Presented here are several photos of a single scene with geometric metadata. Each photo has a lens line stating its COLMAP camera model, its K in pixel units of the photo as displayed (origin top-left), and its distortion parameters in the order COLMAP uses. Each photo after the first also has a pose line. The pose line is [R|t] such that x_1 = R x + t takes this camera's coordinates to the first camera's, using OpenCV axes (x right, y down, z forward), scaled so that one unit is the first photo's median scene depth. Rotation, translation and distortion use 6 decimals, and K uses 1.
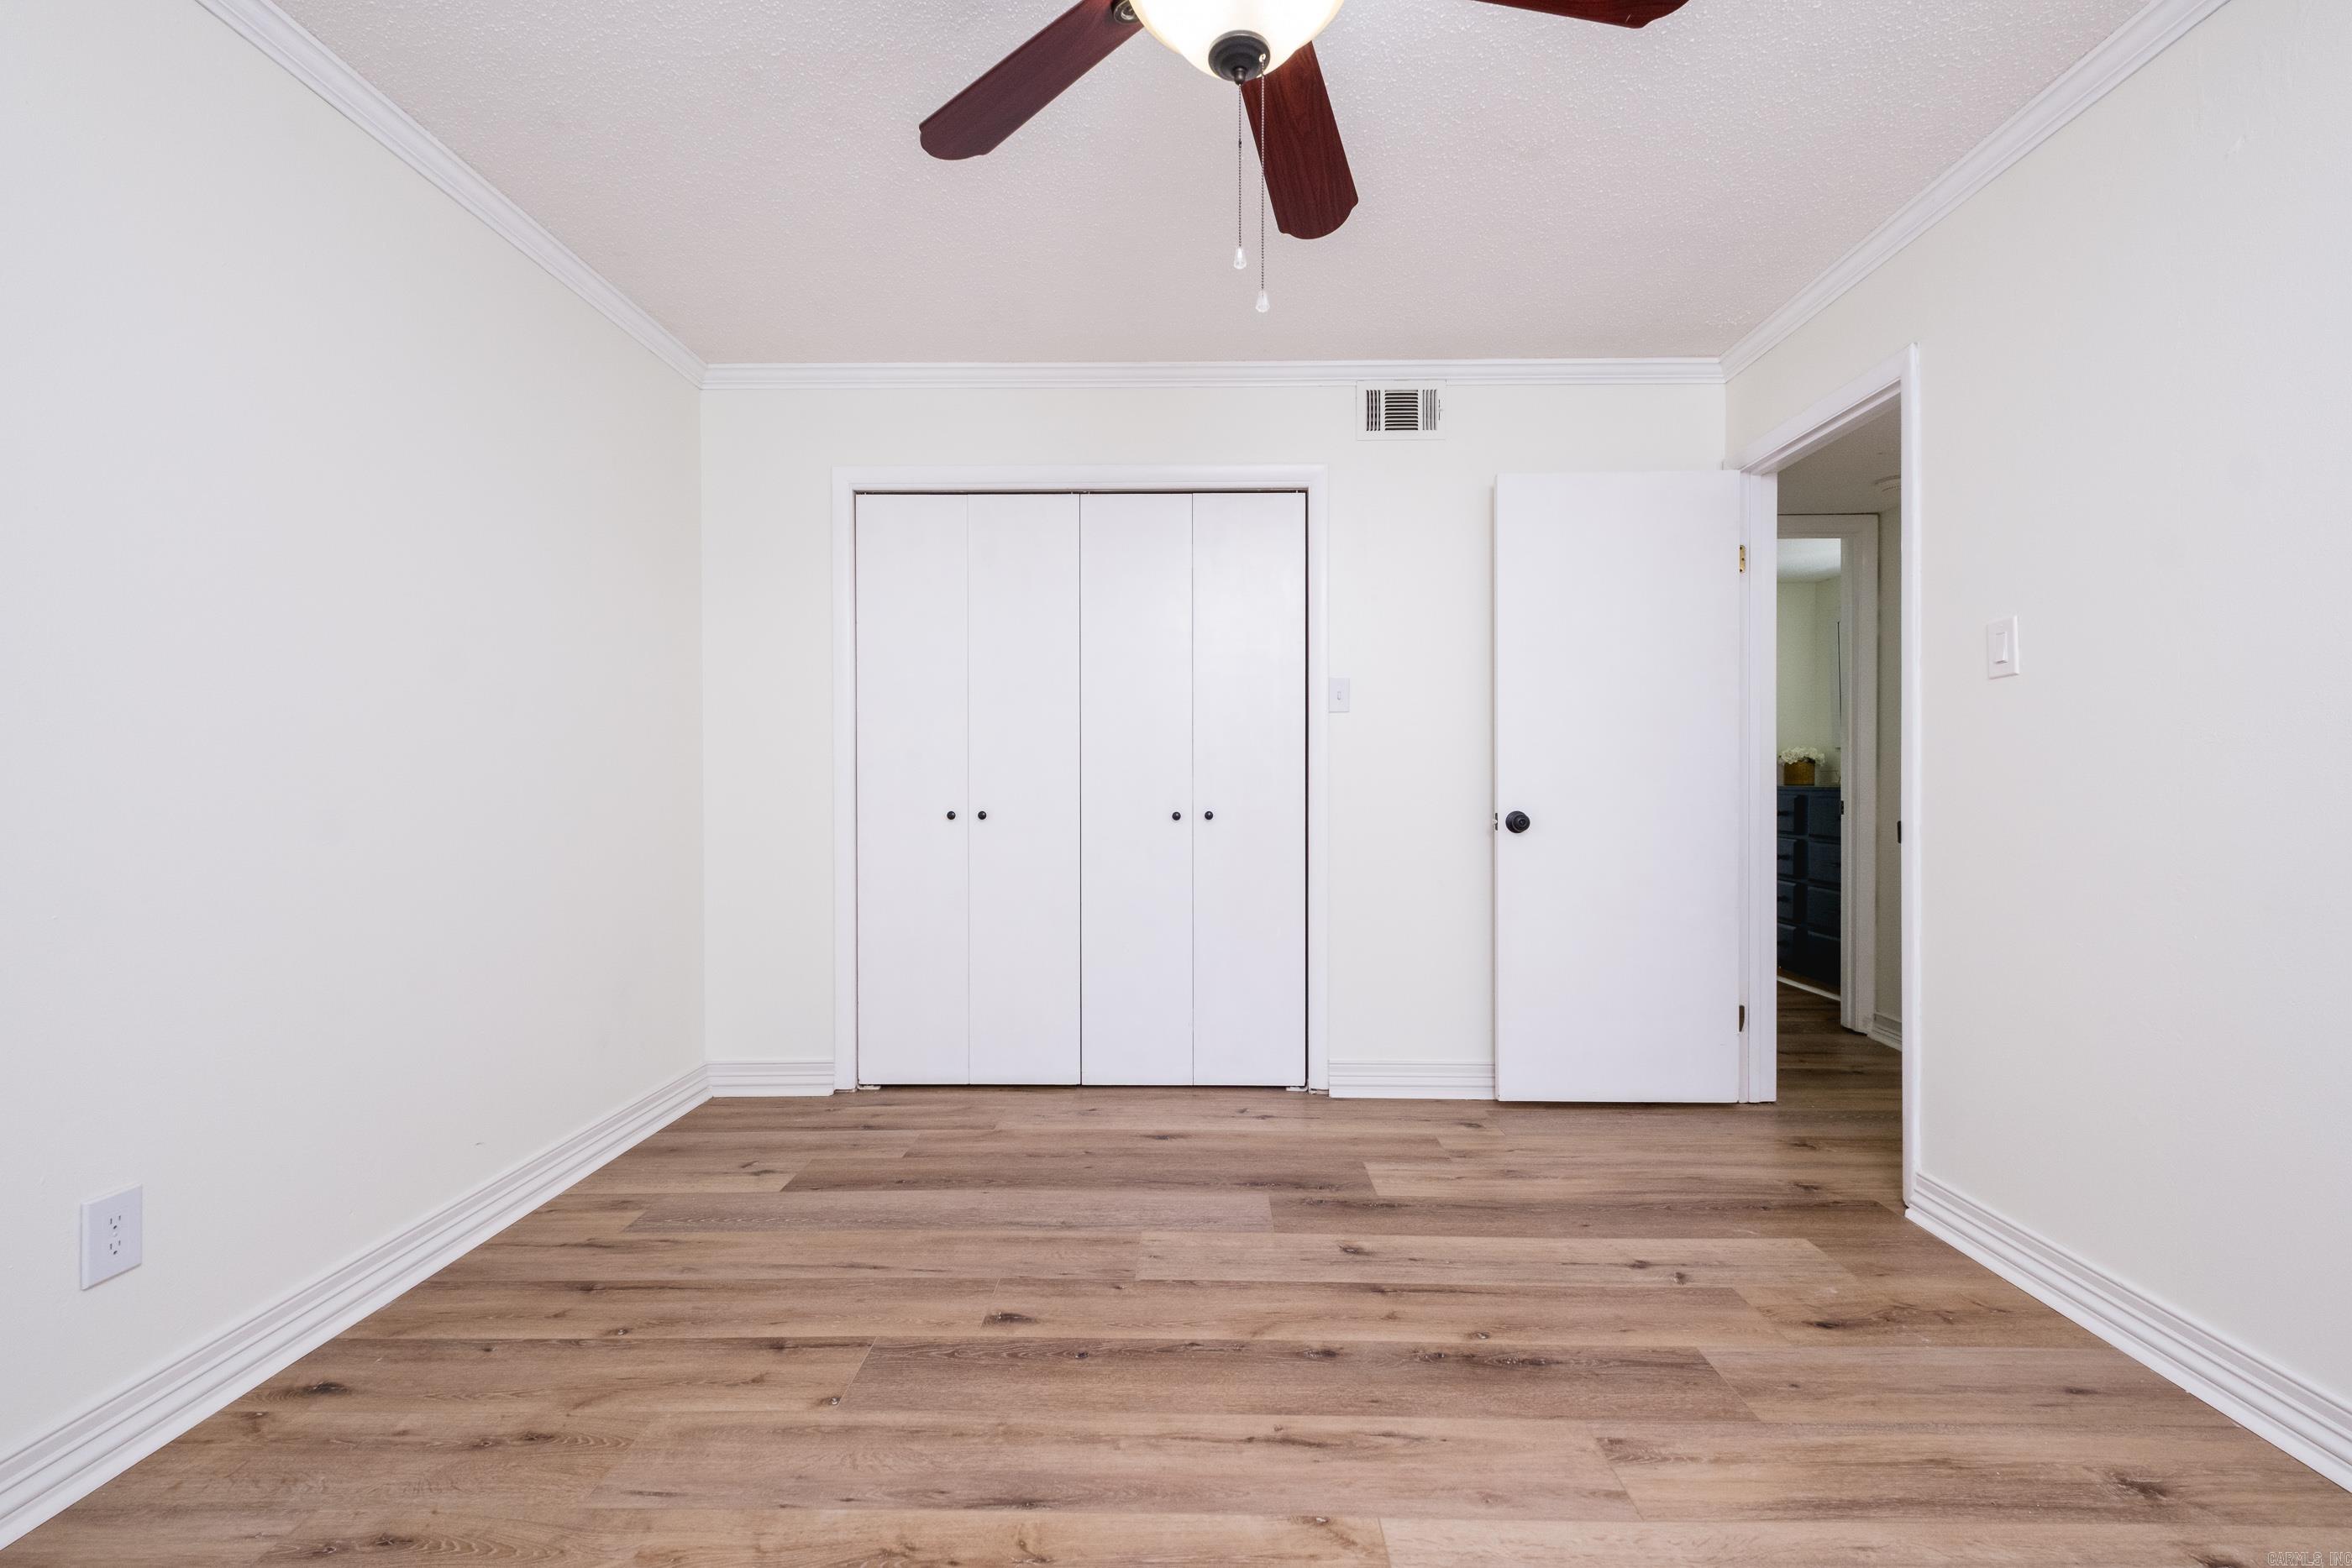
lens RADIAL K [[1029.6, 0, 1181.6], [0, 1029.6, 783.4], [0, 0, 1]] dist [0.000107, 0.000337]
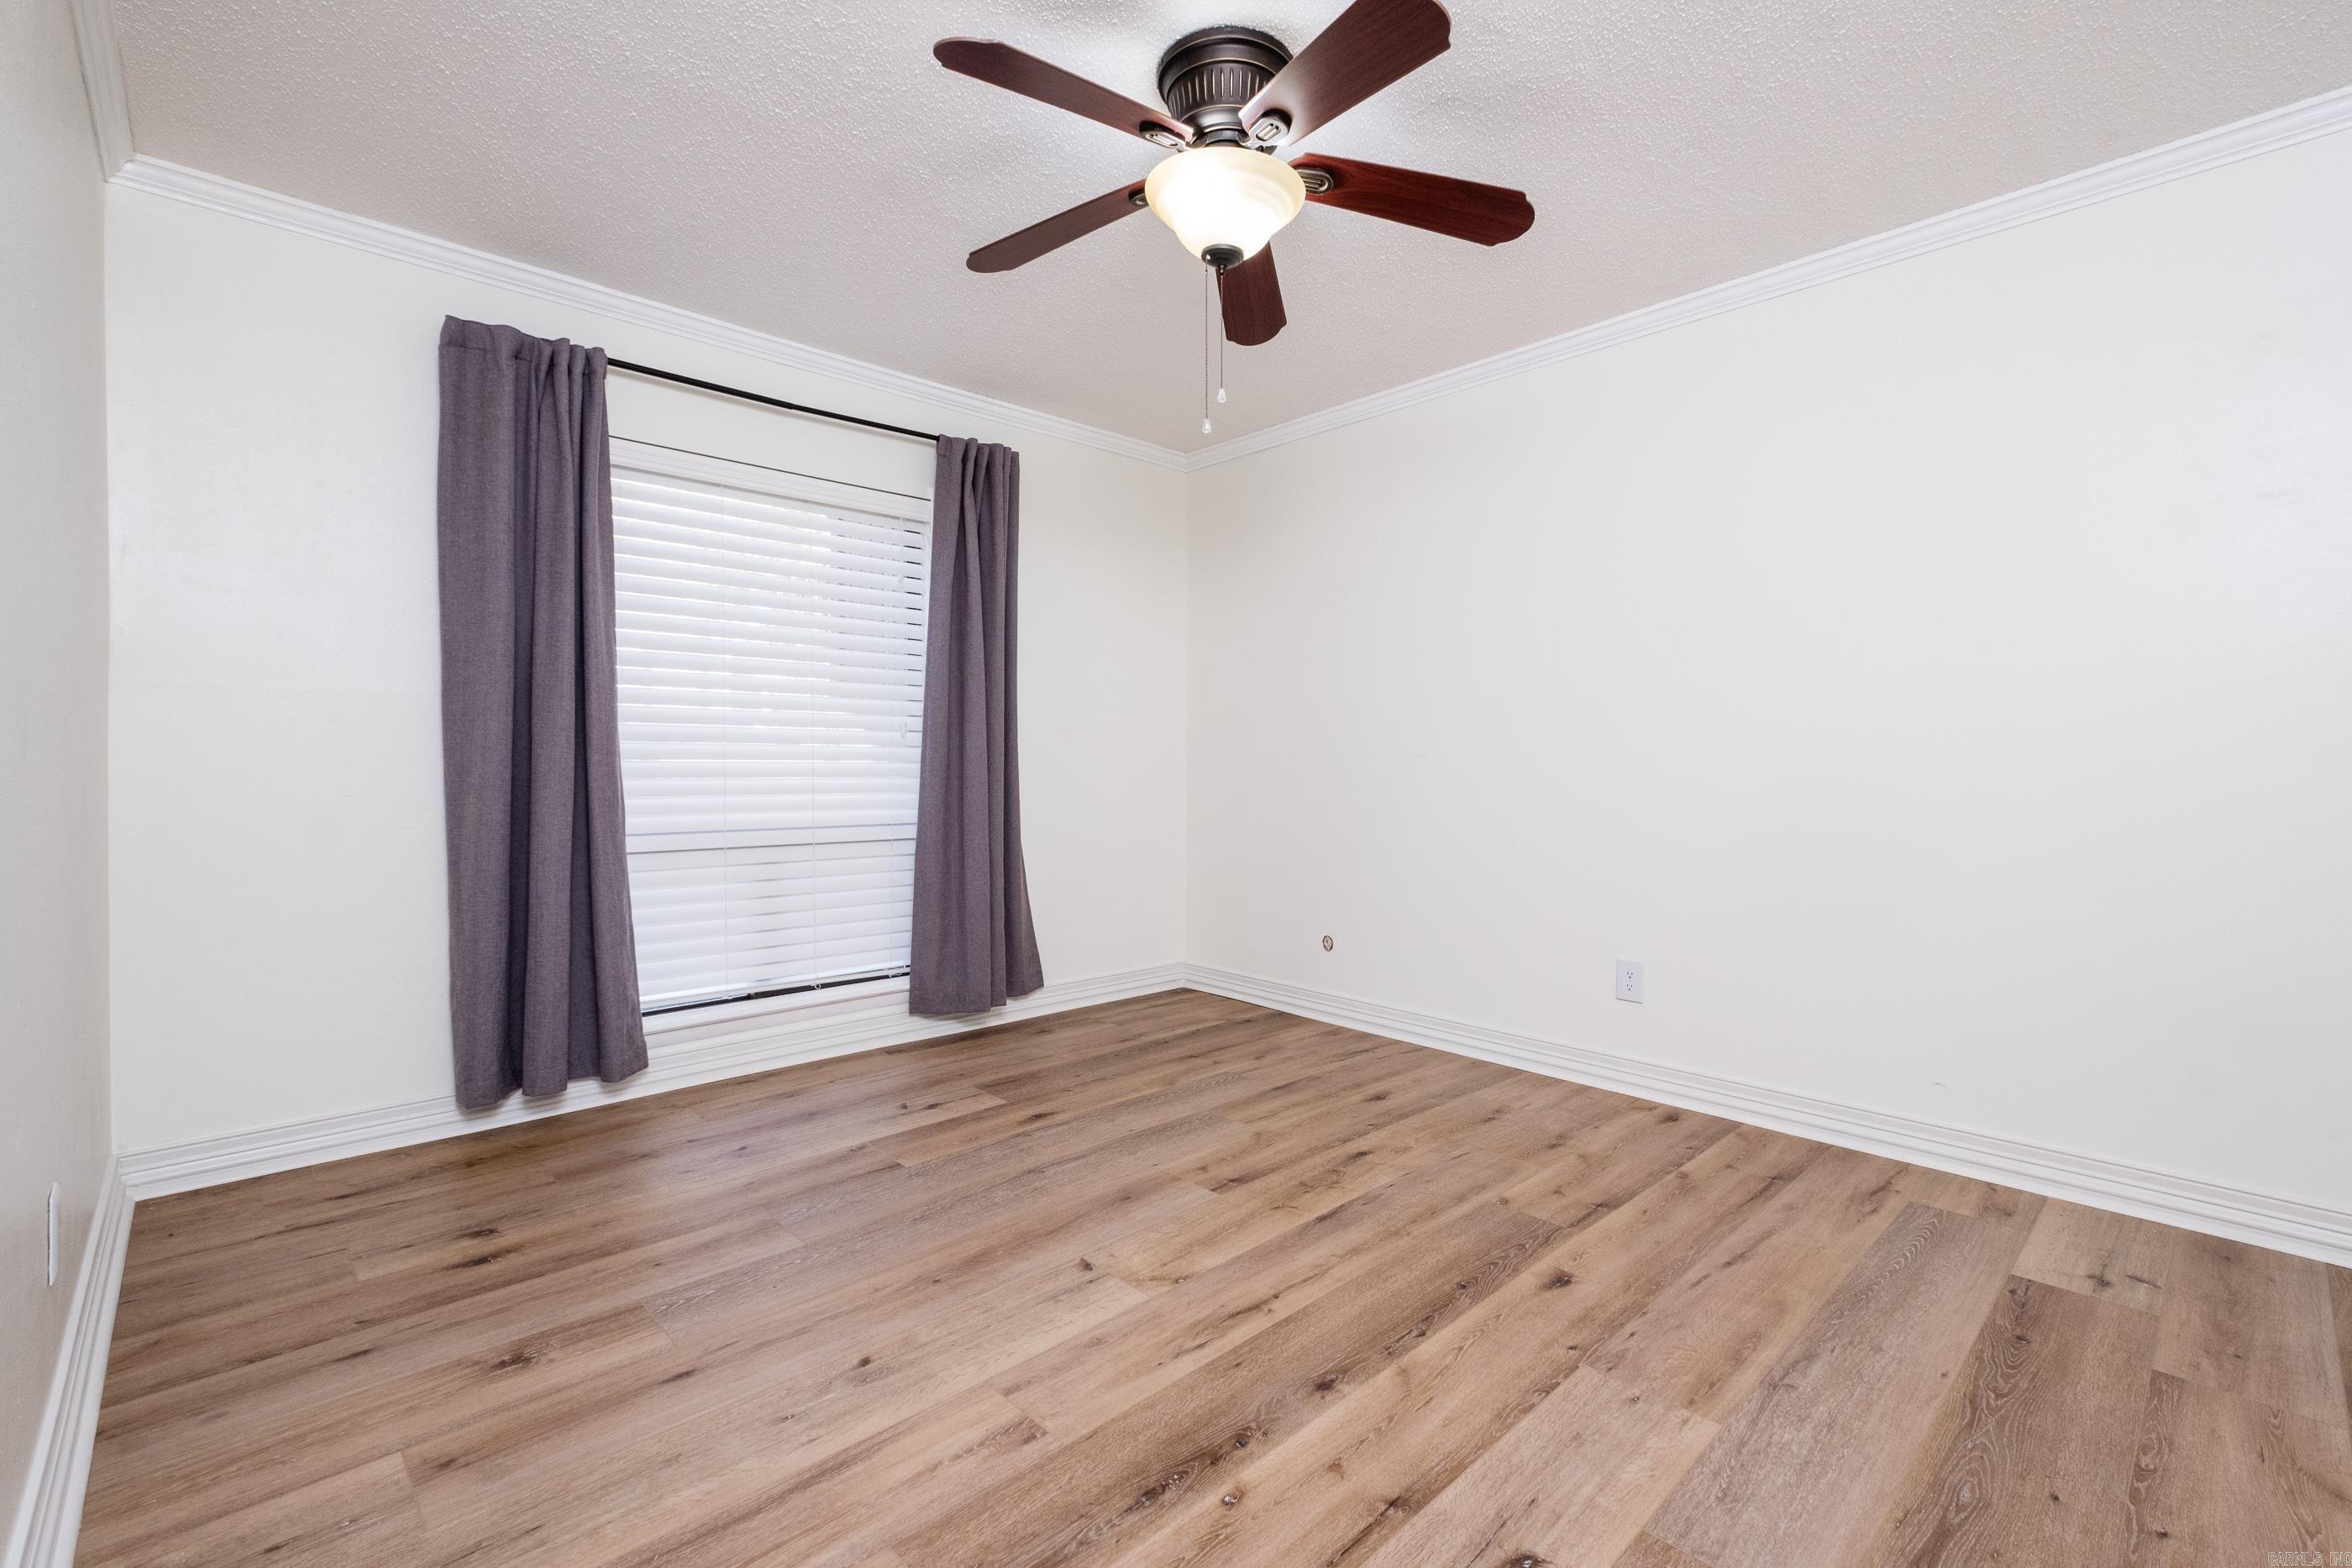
lens RADIAL K [[1029.6, 0, 1176.8], [0, 1029.6, 780.4], [0, 0, 1]] dist [0.000107, 0.000337]
pose [[-0.723411, 0.010530, -0.690337, 0.910622], [-0.005285, 0.999770, 0.020788, 0.003444], [0.690397, 0.018687, -0.723189, 1.653698]]
